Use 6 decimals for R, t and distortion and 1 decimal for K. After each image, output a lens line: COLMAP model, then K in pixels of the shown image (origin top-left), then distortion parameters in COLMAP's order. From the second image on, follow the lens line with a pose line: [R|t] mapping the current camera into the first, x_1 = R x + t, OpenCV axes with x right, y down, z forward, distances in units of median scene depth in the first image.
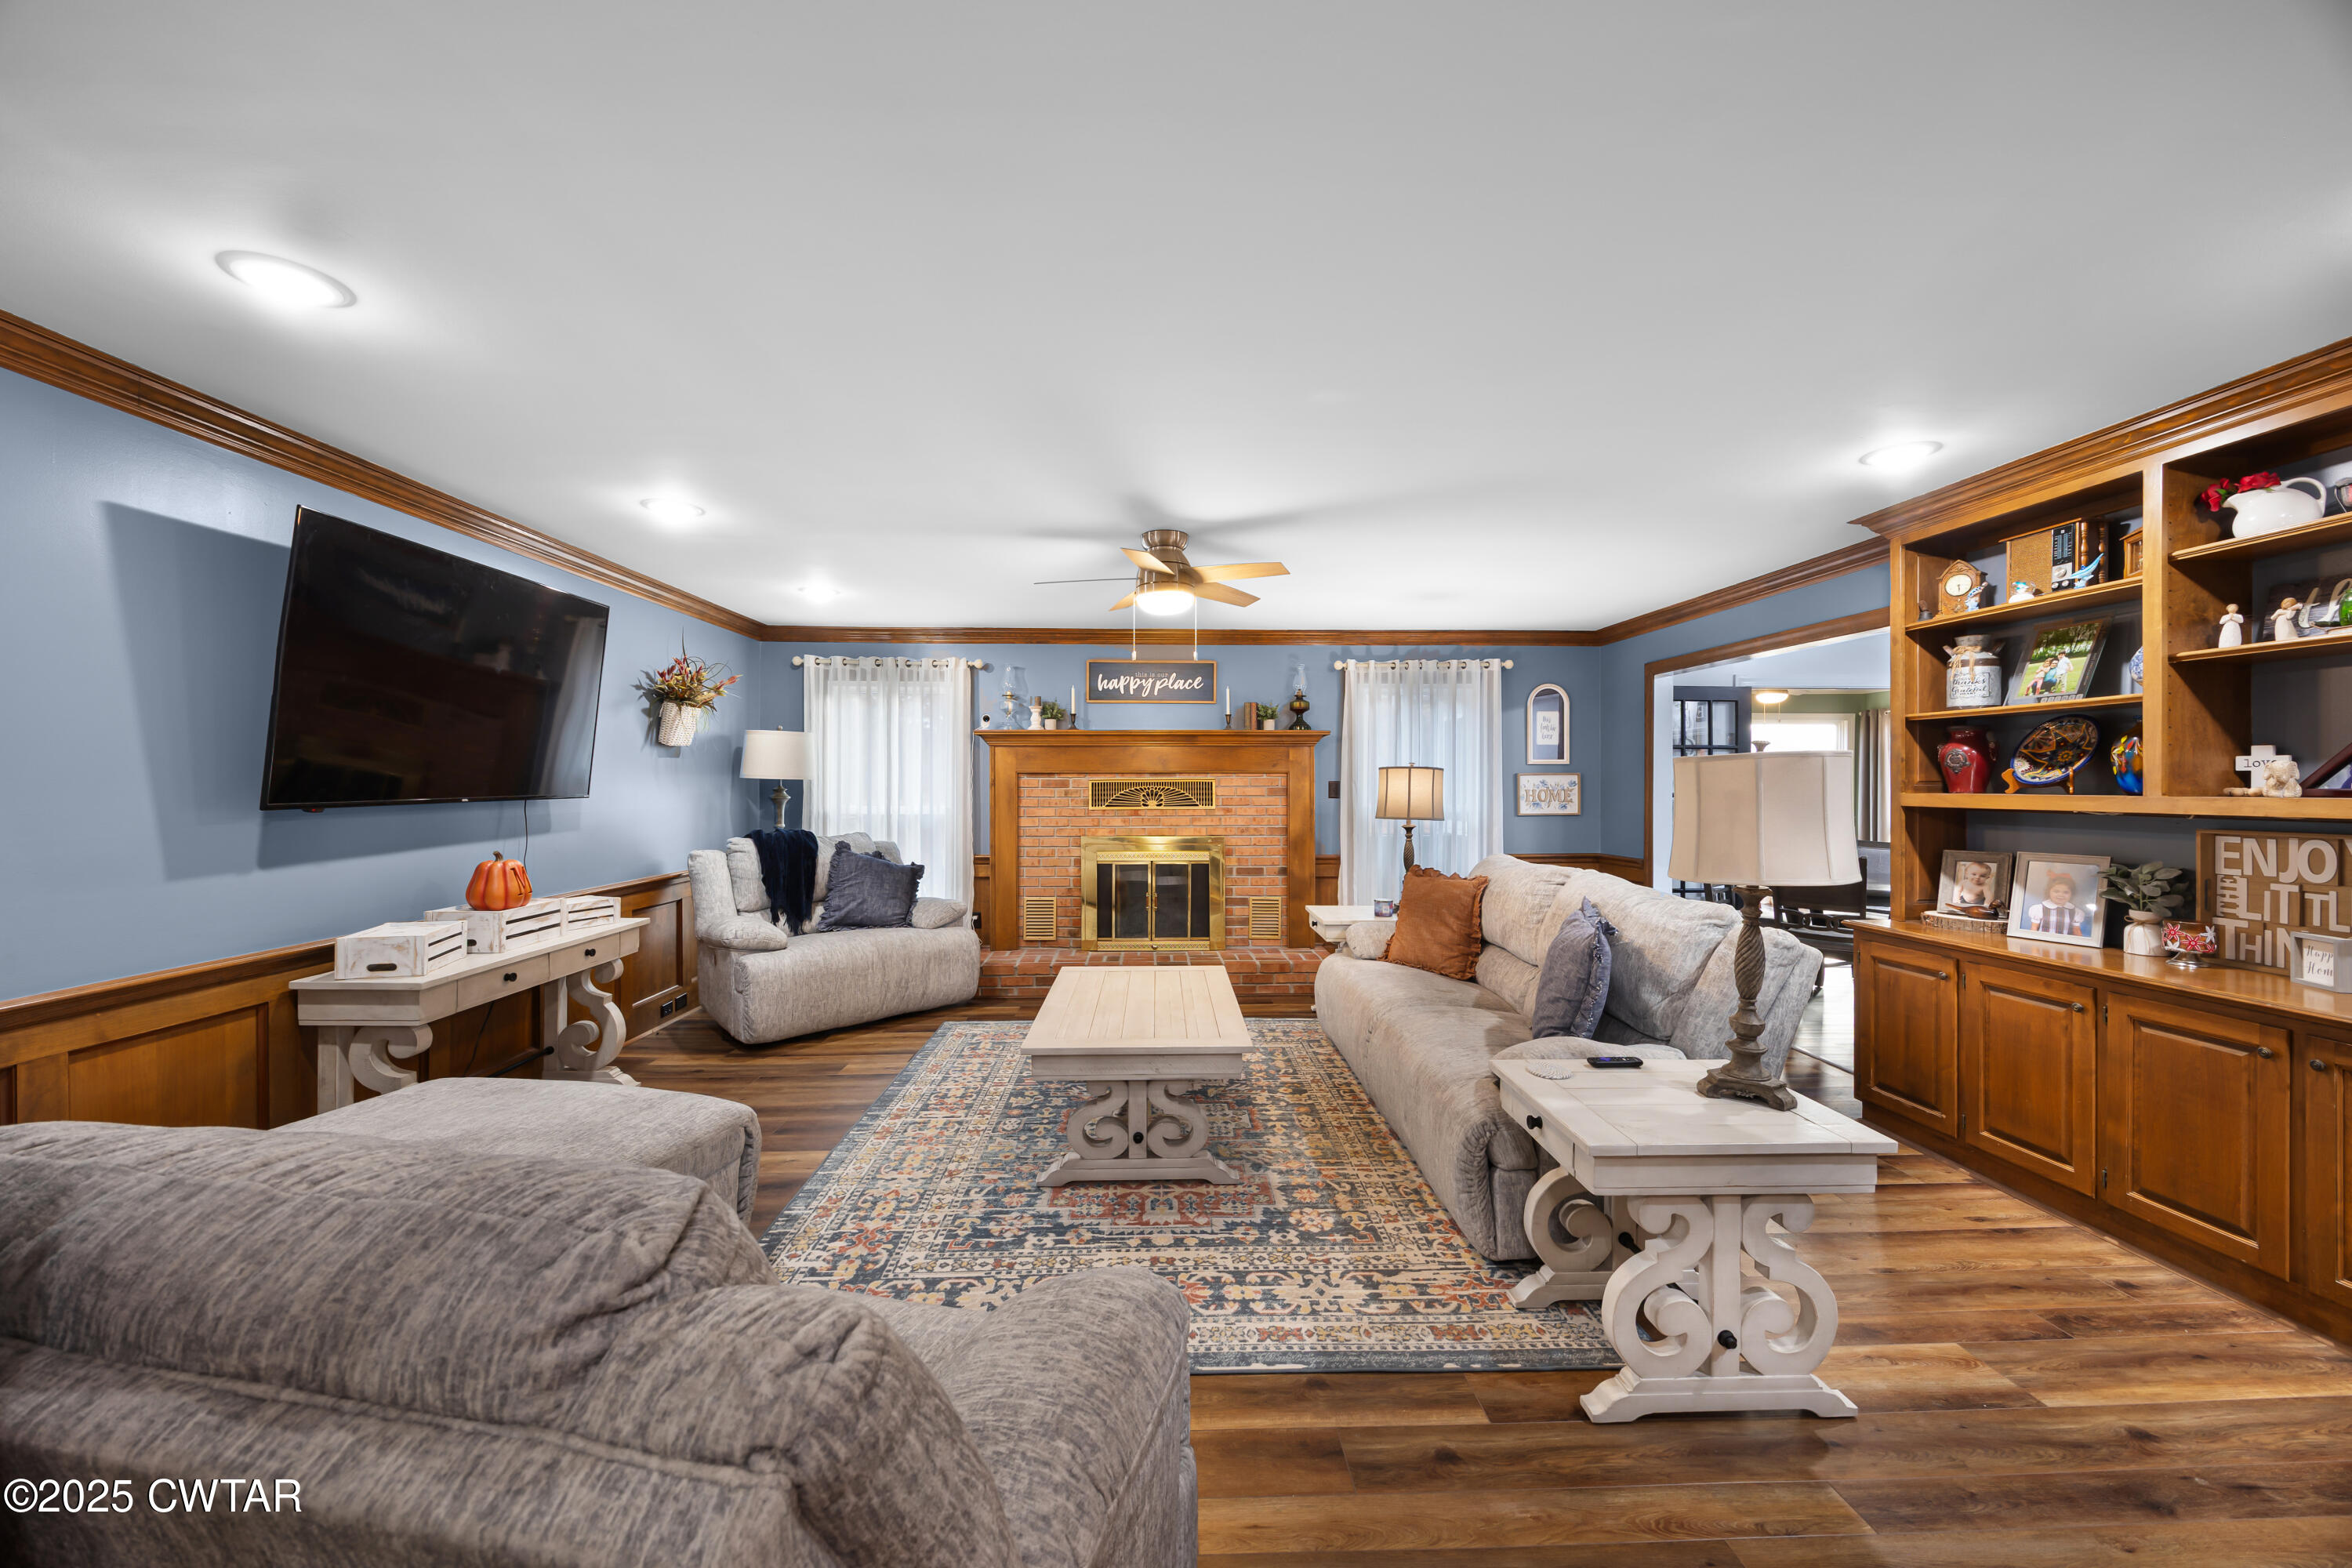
lens RADIAL K [[900.6, 0, 1184.4], [0, 900.6, 777.0], [0, 0, 1]] dist [-0.002389, -0.000106]
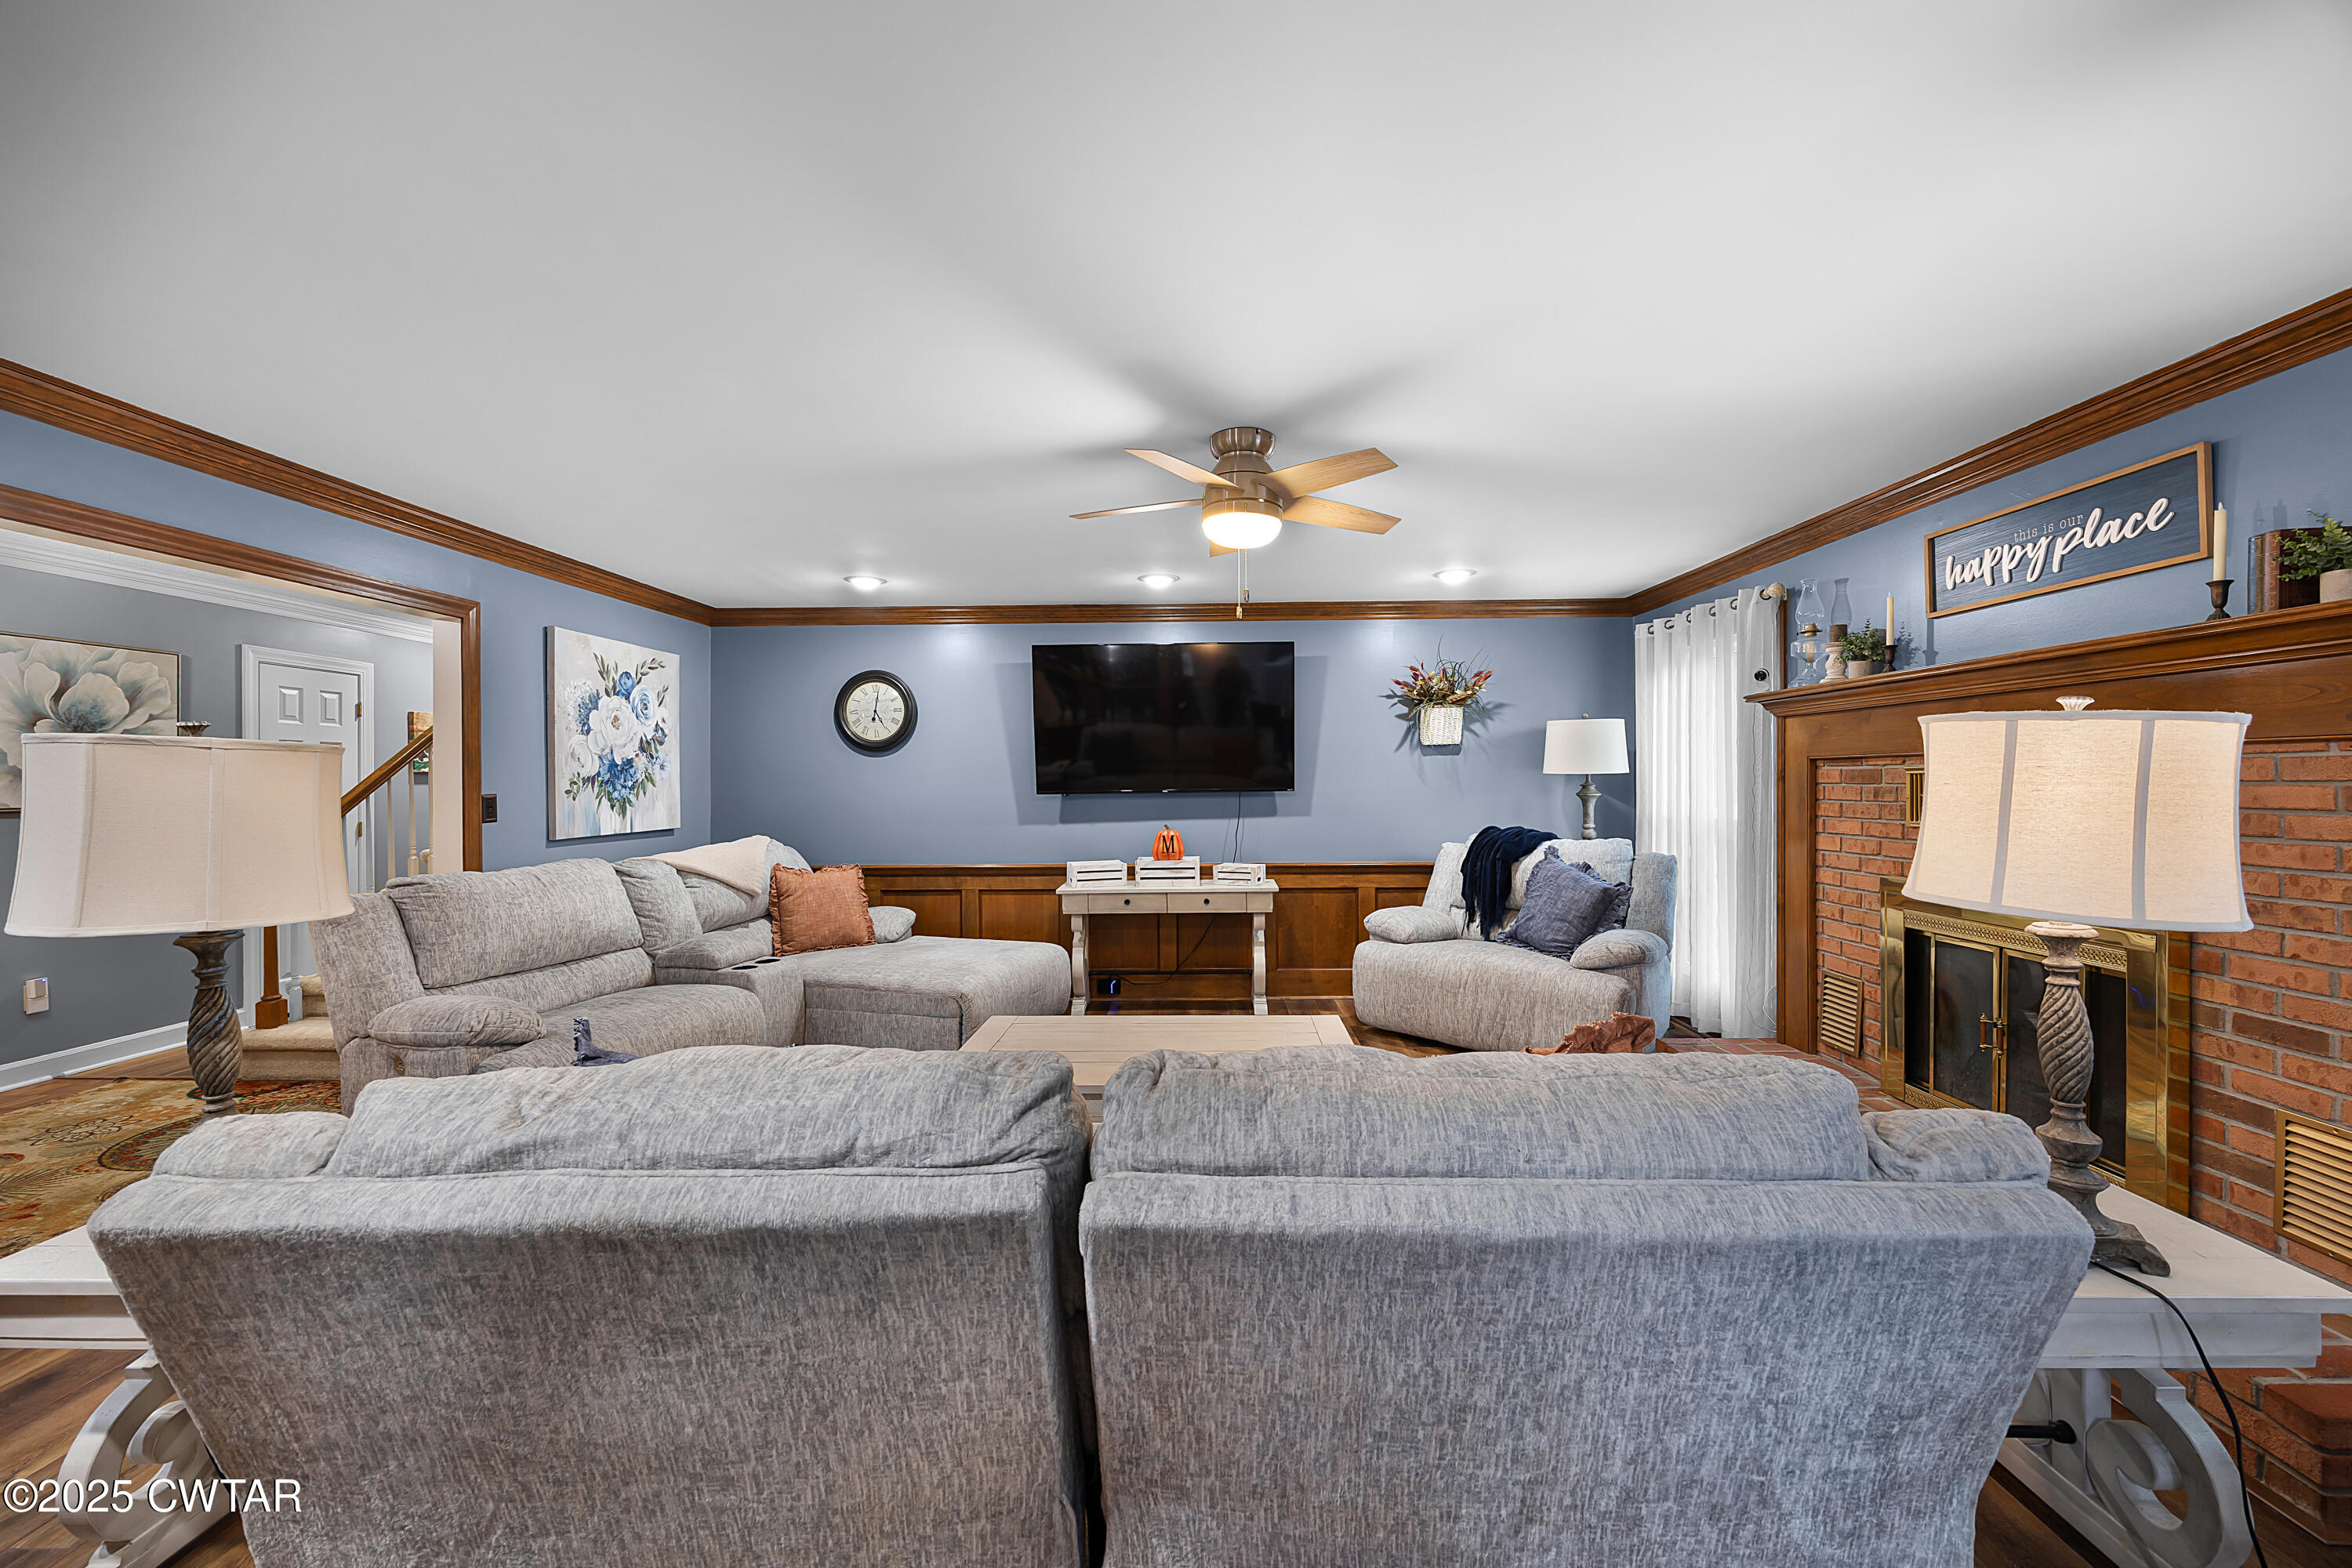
lens RADIAL K [[900.6, 0, 1185.3], [0, 900.6, 792.4], [0, 0, 1]] dist [-0.002389, -0.000106]
pose [[-0.056847, 0.013009, -0.998298, 0.992936], [0.013904, 0.999828, 0.012237, 0.010008], [0.998286, -0.013185, -0.057018, 1.406093]]
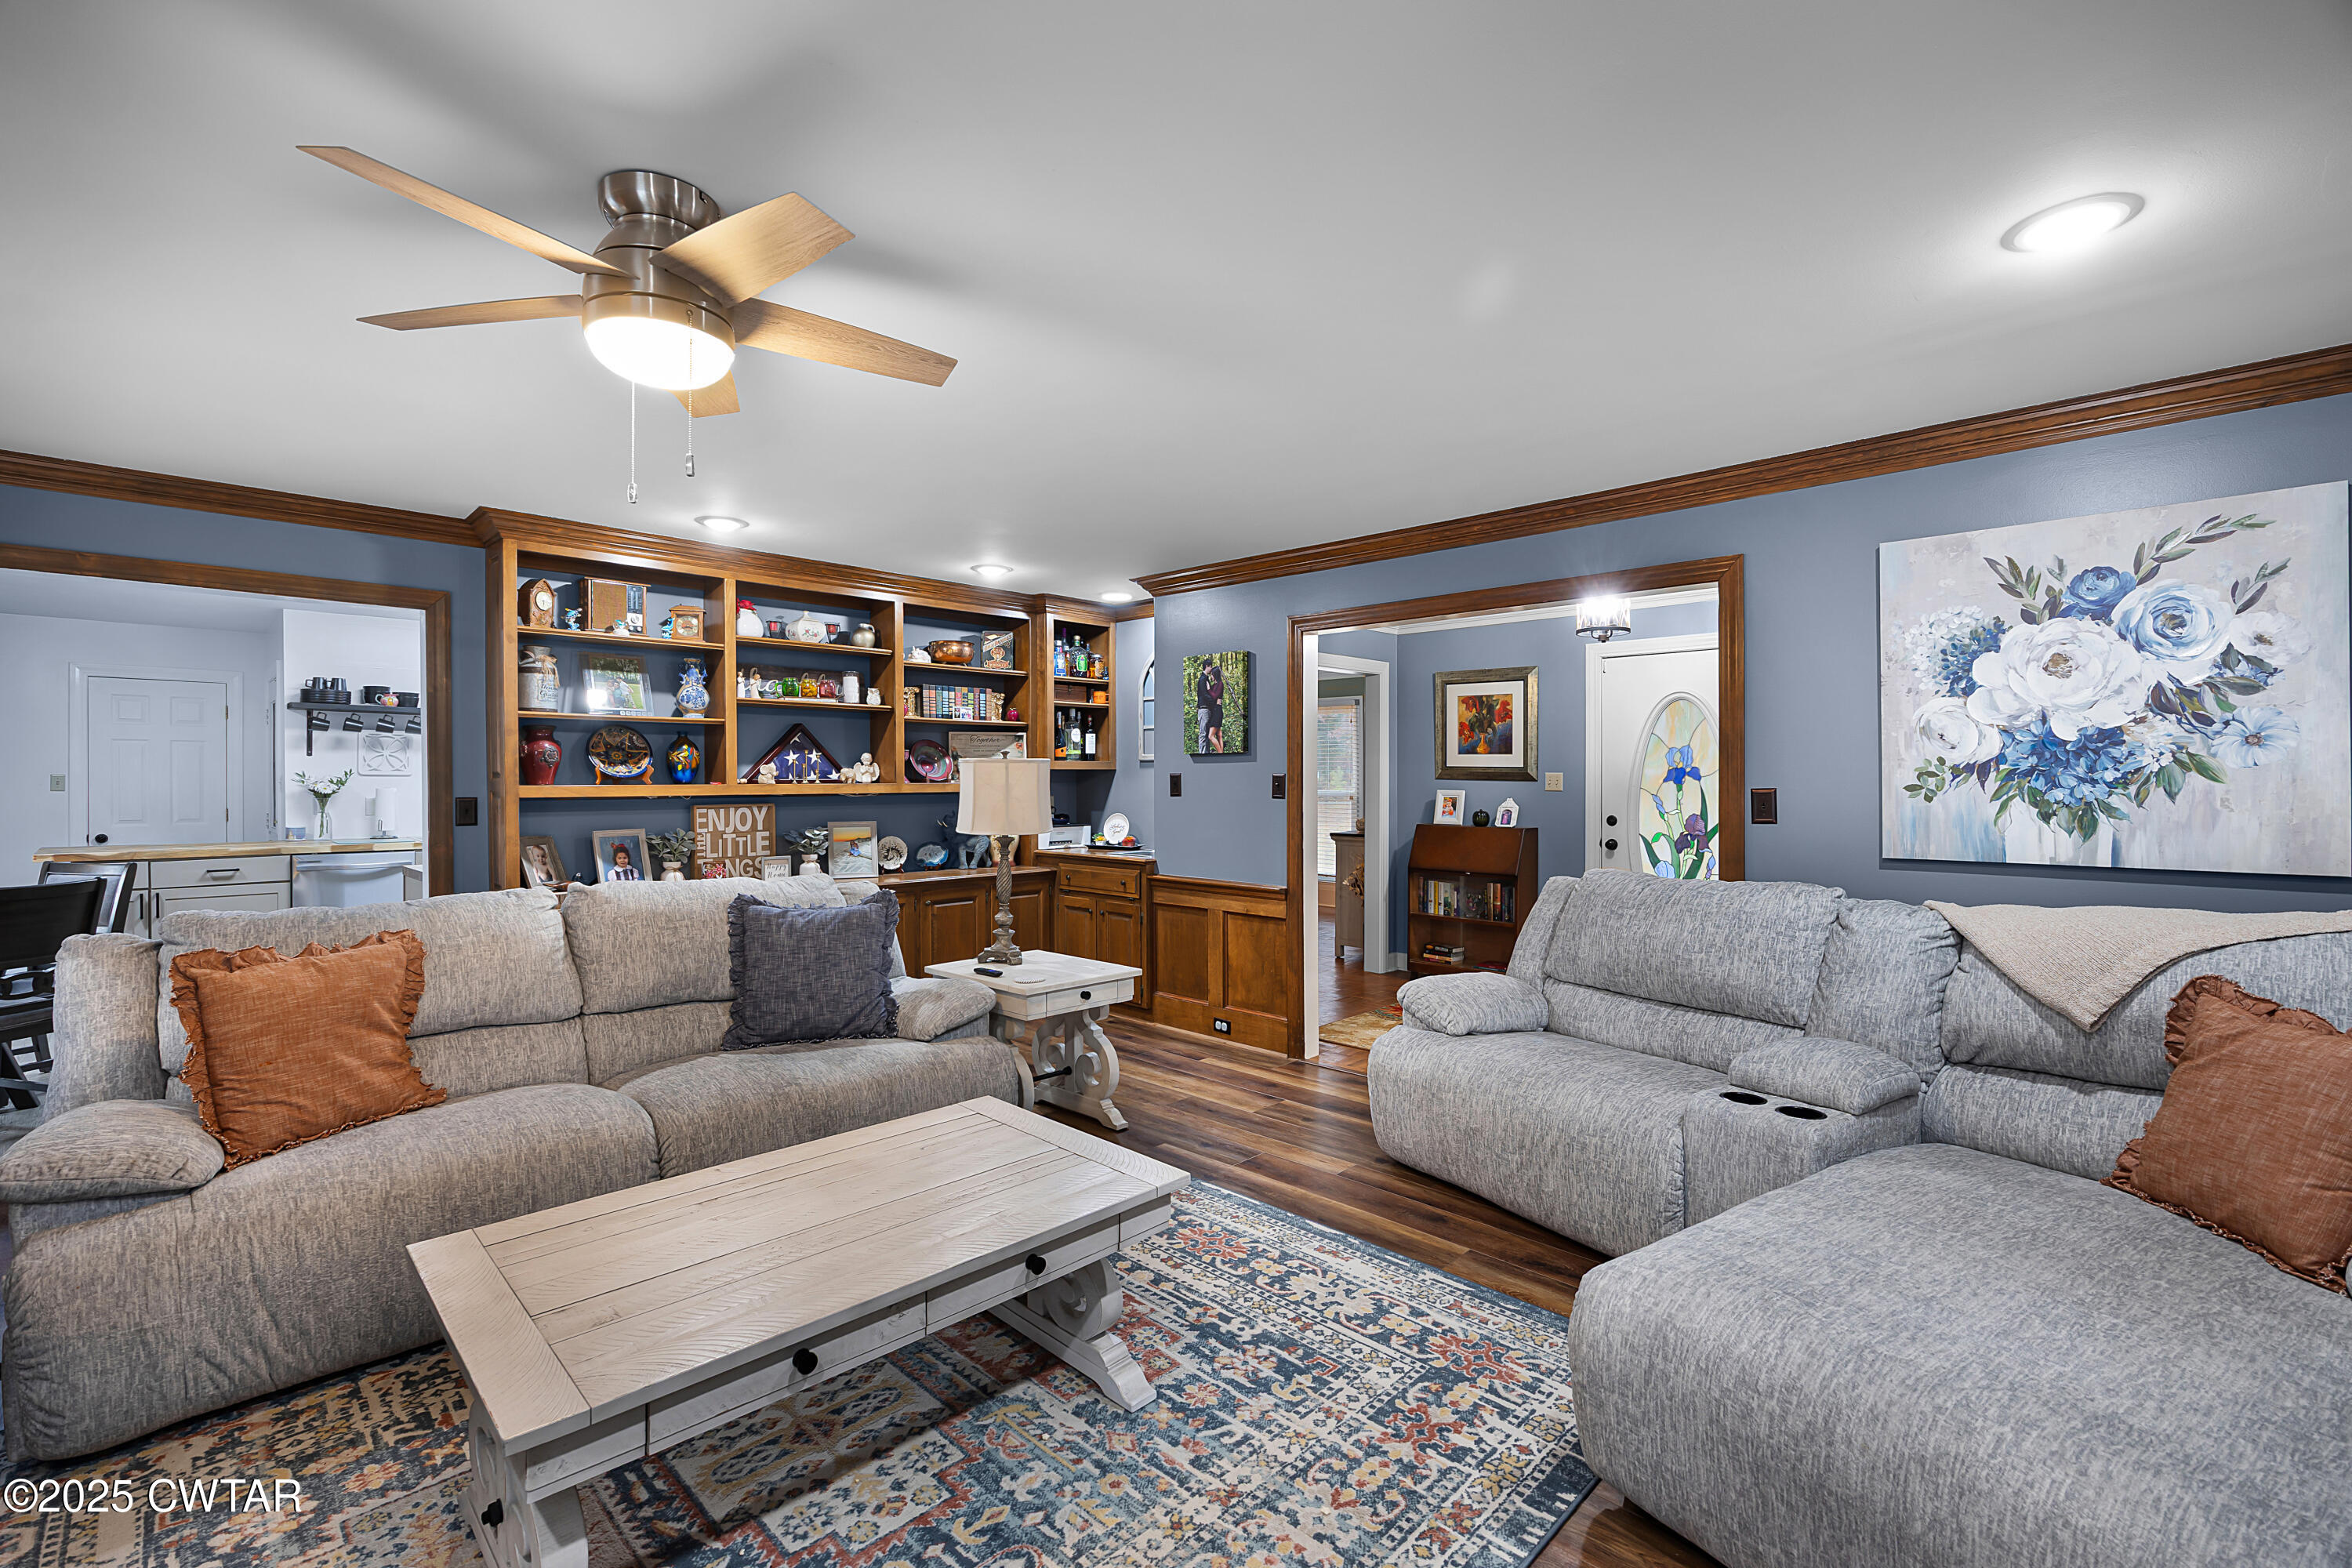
lens RADIAL K [[1021.1, 0, 1179.5], [0, 1021.1, 780.9], [0, 0, 1]] dist [-0.001039, -0.000153]
pose [[-0.692963, -0.002799, 0.720968, -0.774318], [-0.006997, 0.999971, -0.002844, 0.014615], [-0.720939, -0.007016, -0.692963, 1.649245]]
